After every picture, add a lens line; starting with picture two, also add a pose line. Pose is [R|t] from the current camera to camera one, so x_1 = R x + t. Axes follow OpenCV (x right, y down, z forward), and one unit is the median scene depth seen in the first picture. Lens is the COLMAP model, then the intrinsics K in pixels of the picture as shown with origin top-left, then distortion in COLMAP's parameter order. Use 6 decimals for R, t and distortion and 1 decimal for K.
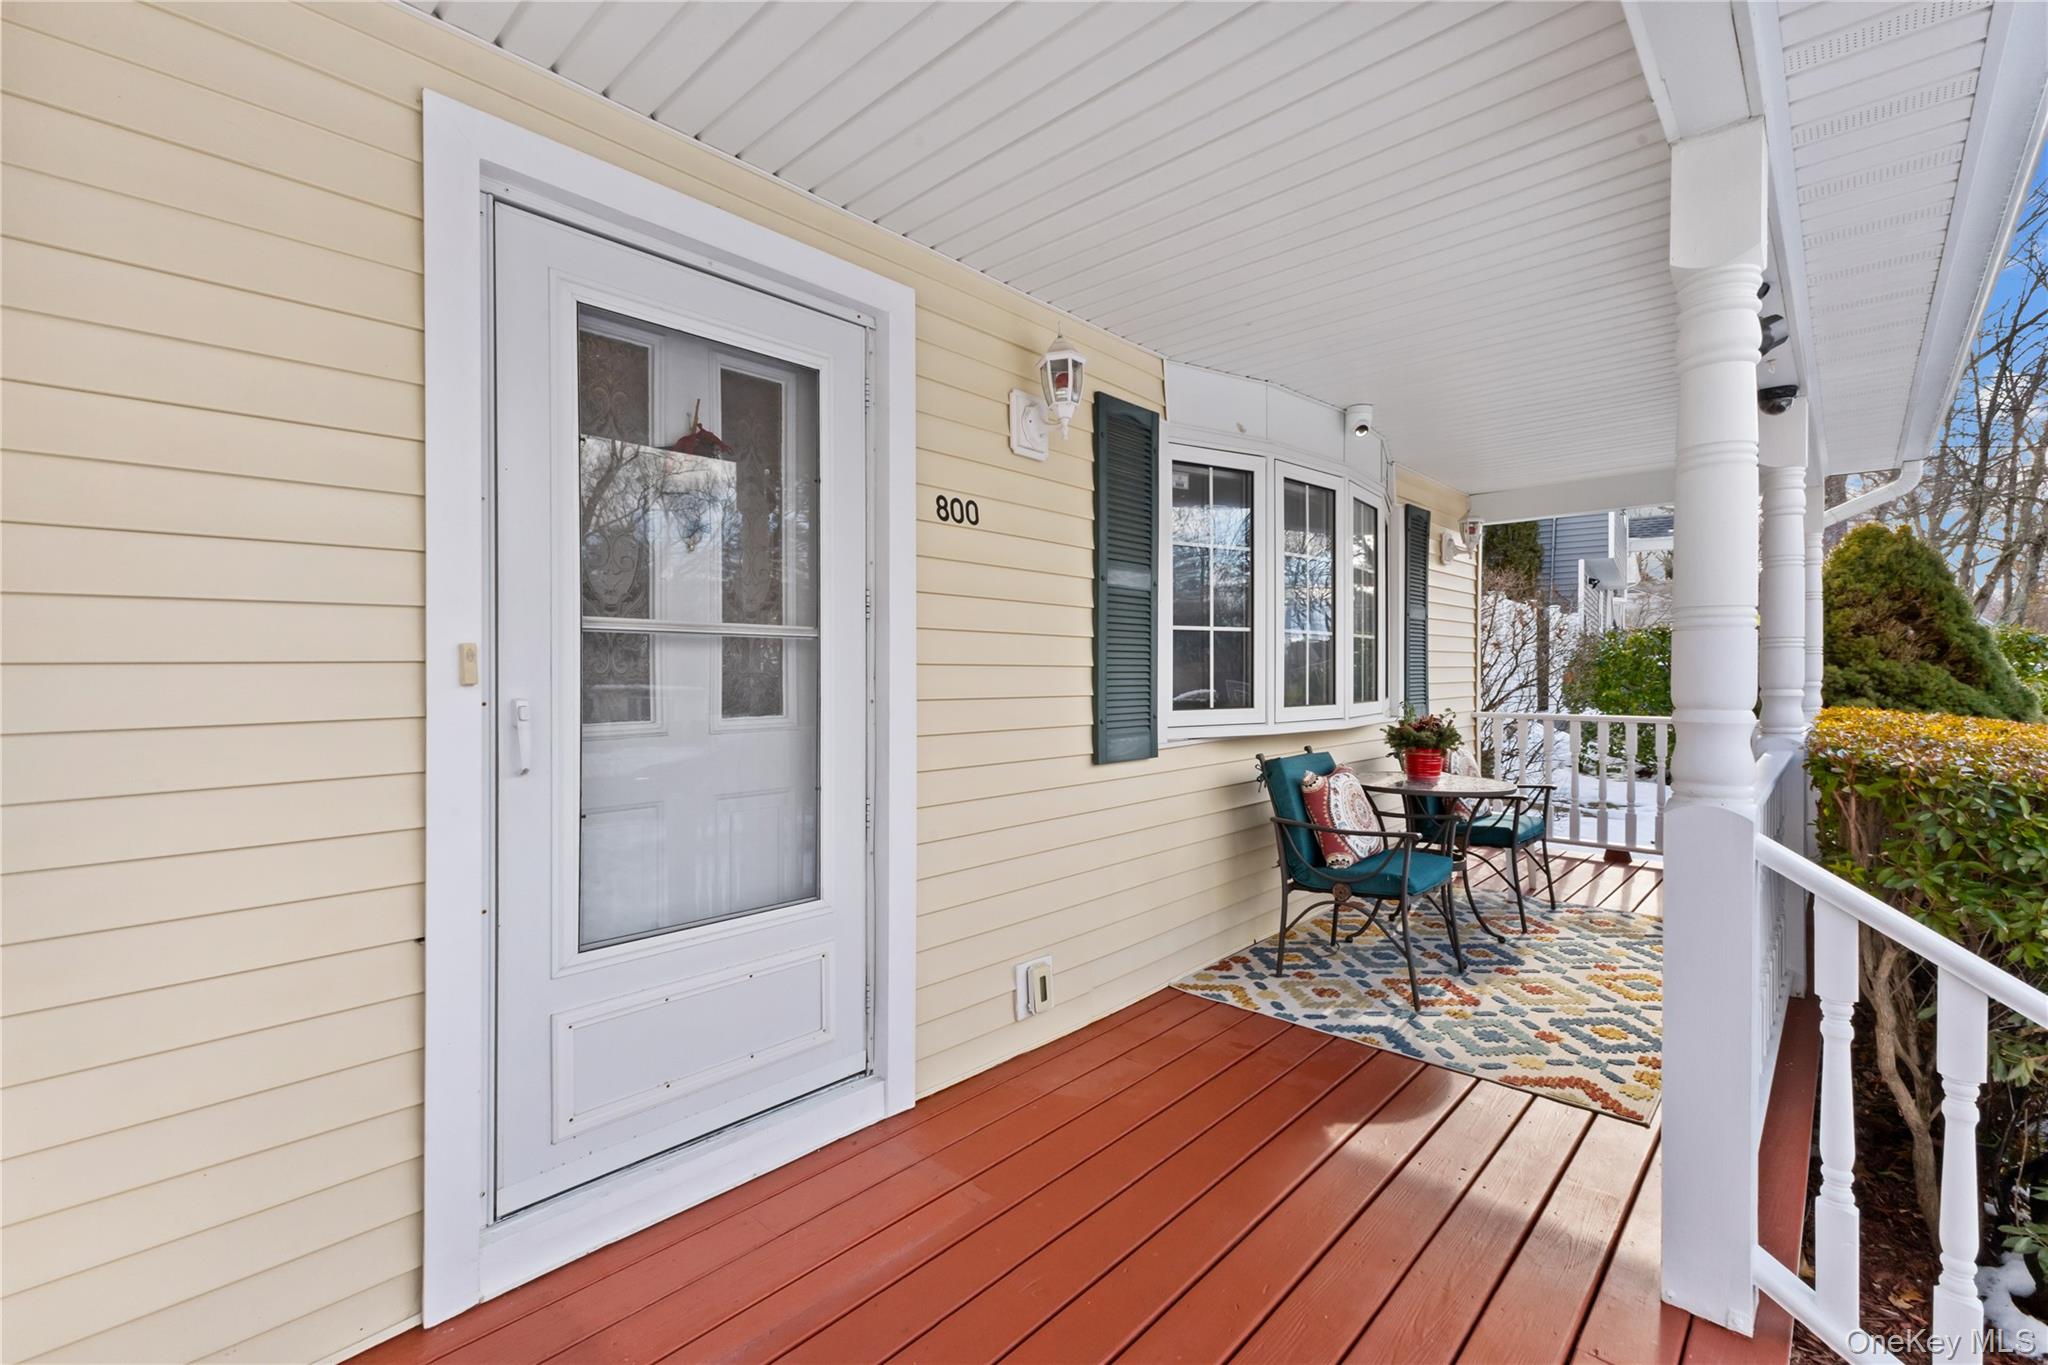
lens RADIAL K [[892.7, 0, 1026.9], [0, 892.7, 684.5], [0, 0, 1]] dist [0.009939, 0.000081]
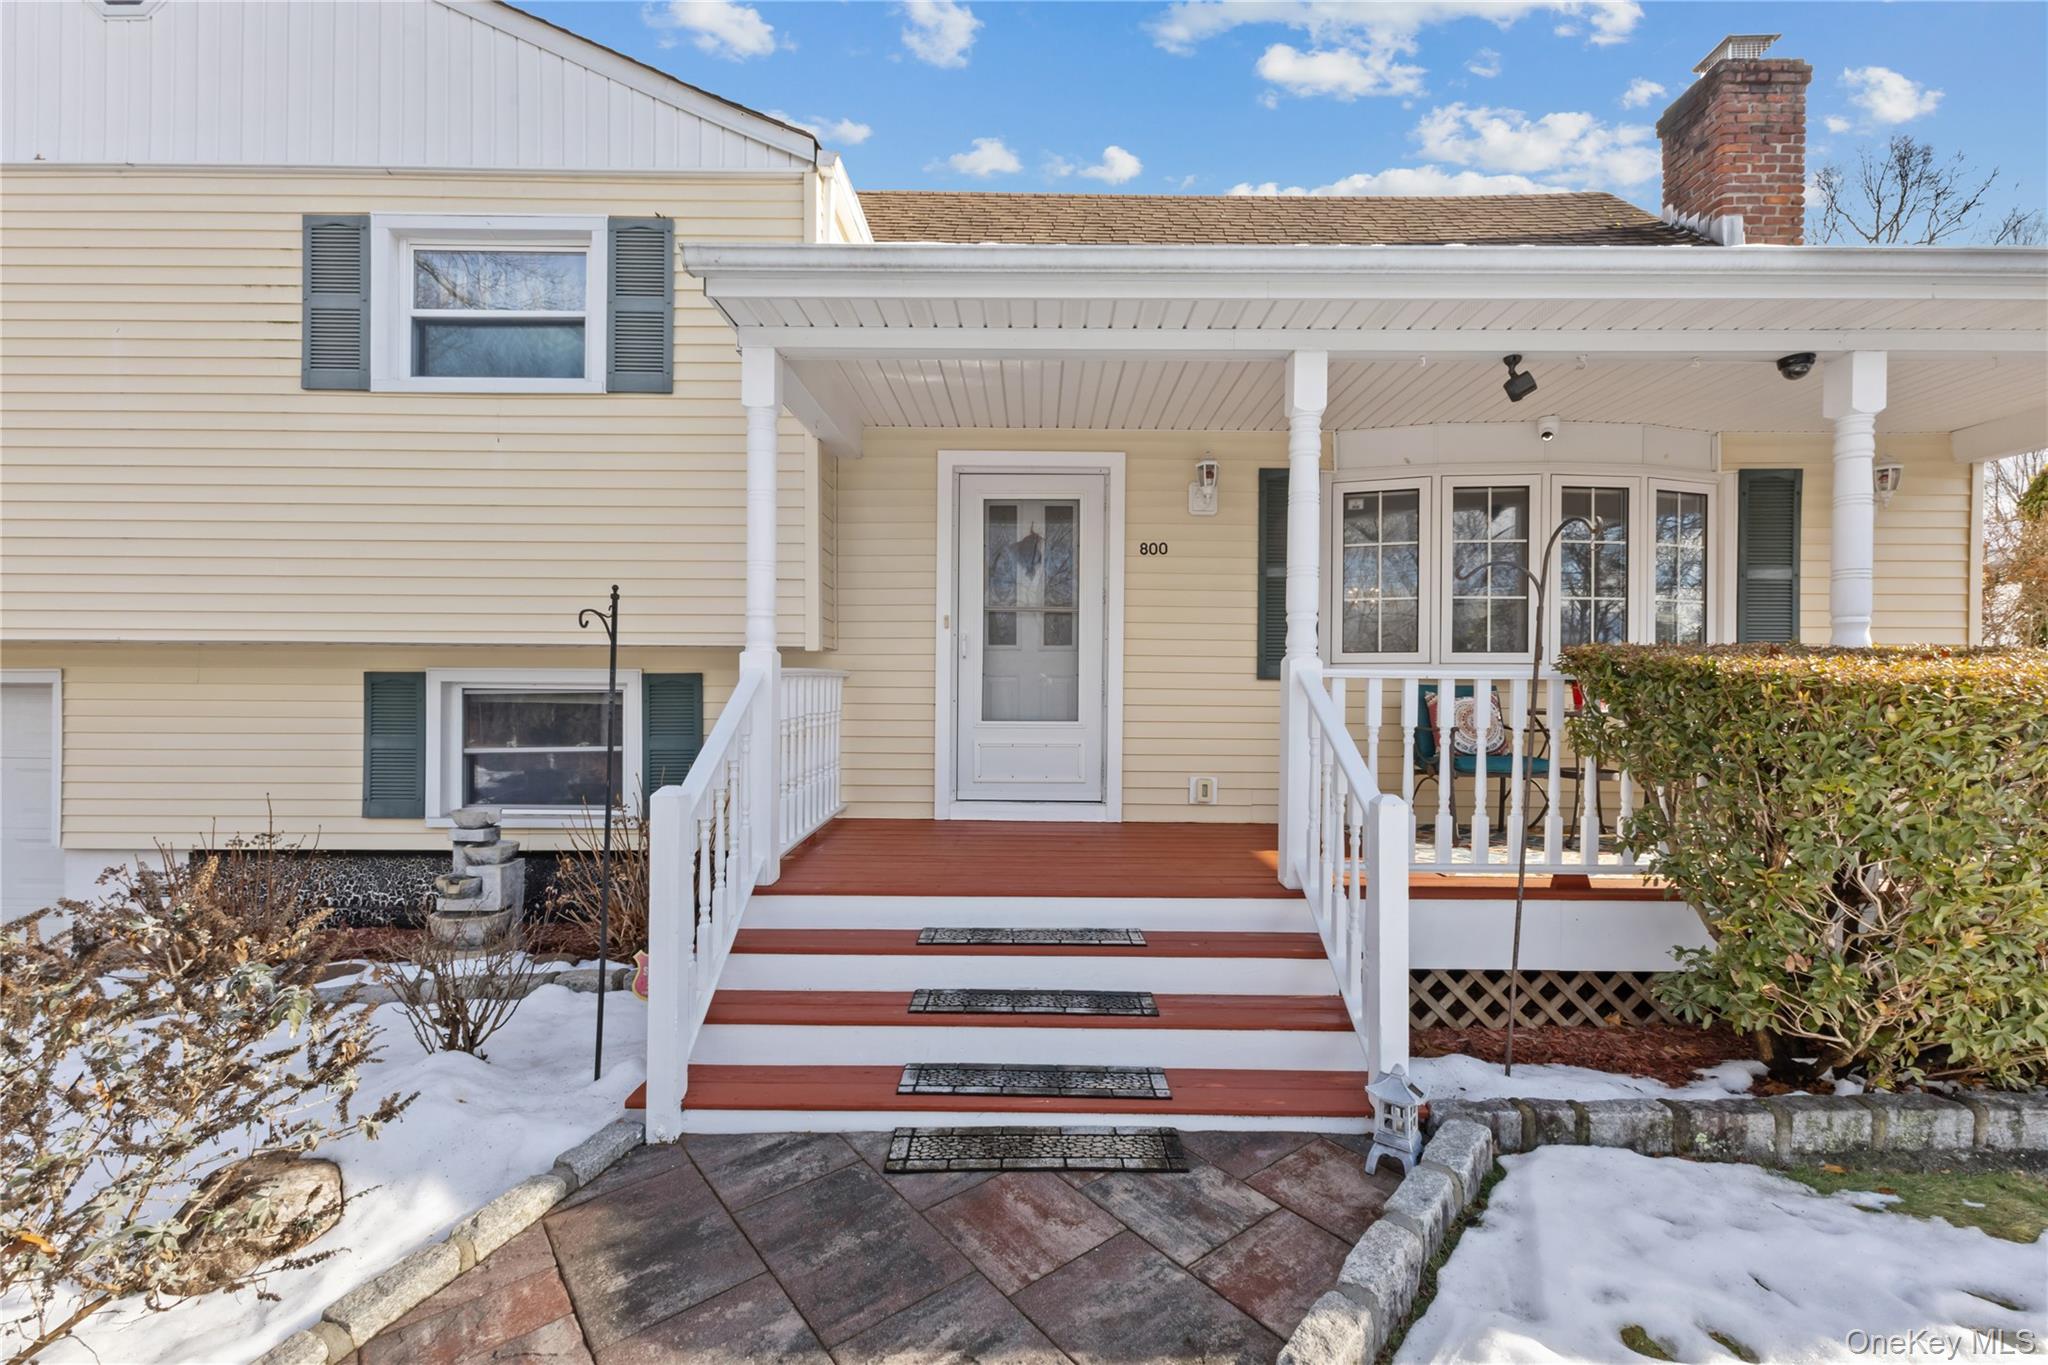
lens RADIAL K [[885.3, 0, 1032.7], [0, 885.3, 693.3], [0, 0, 1]] dist [0.005996, -0.000233]
pose [[0.675430, 0.011116, -0.737340, 1.370622], [-0.018284, 0.999831, -0.001676, 0.165379], [0.737198, 0.014613, 0.675519, -0.655973]]
